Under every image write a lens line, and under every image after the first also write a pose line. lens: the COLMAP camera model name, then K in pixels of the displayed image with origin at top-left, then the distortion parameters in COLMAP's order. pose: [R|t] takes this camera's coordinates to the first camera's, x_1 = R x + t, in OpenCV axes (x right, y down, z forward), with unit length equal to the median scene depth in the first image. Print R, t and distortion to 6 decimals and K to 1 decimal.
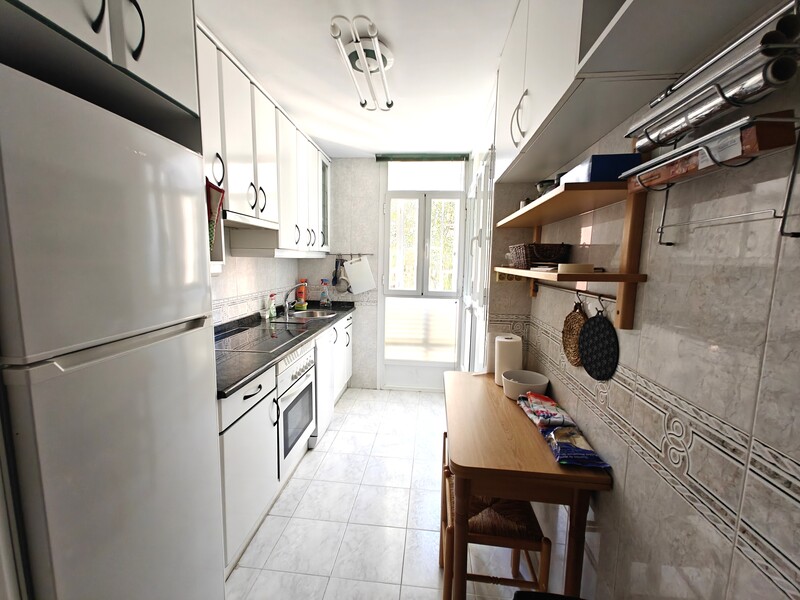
lens RADIAL K [[335.2, 0, 403.6], [0, 335.2, 302.5], [0, 0, 1]] dist [0.000172, -0.000726]
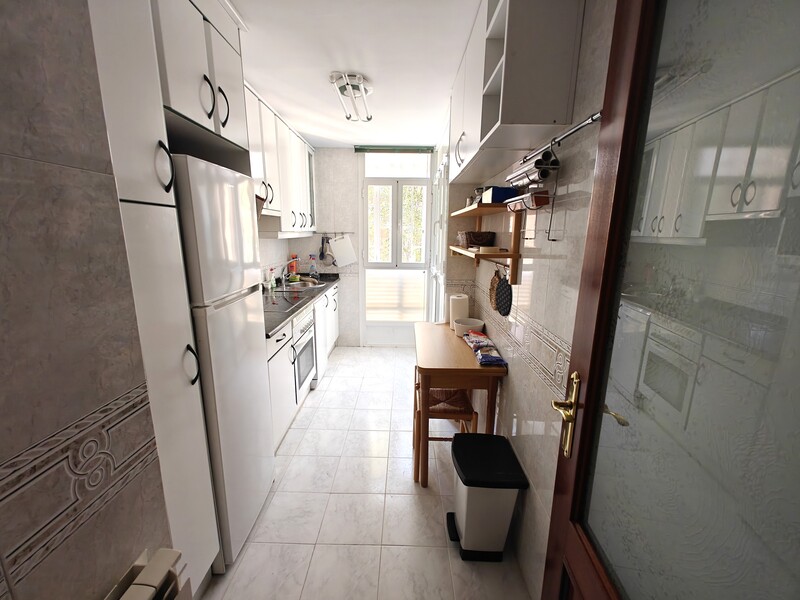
lens RADIAL K [[335.2, 0, 398.6], [0, 335.2, 298.6], [0, 0, 1]] dist [0.000172, -0.000726]
pose [[0.997648, -0.024557, 0.063997, -0.032080], [0.019770, 0.997033, 0.074388, 0.004790], [-0.065634, -0.072948, 0.995174, -0.378769]]
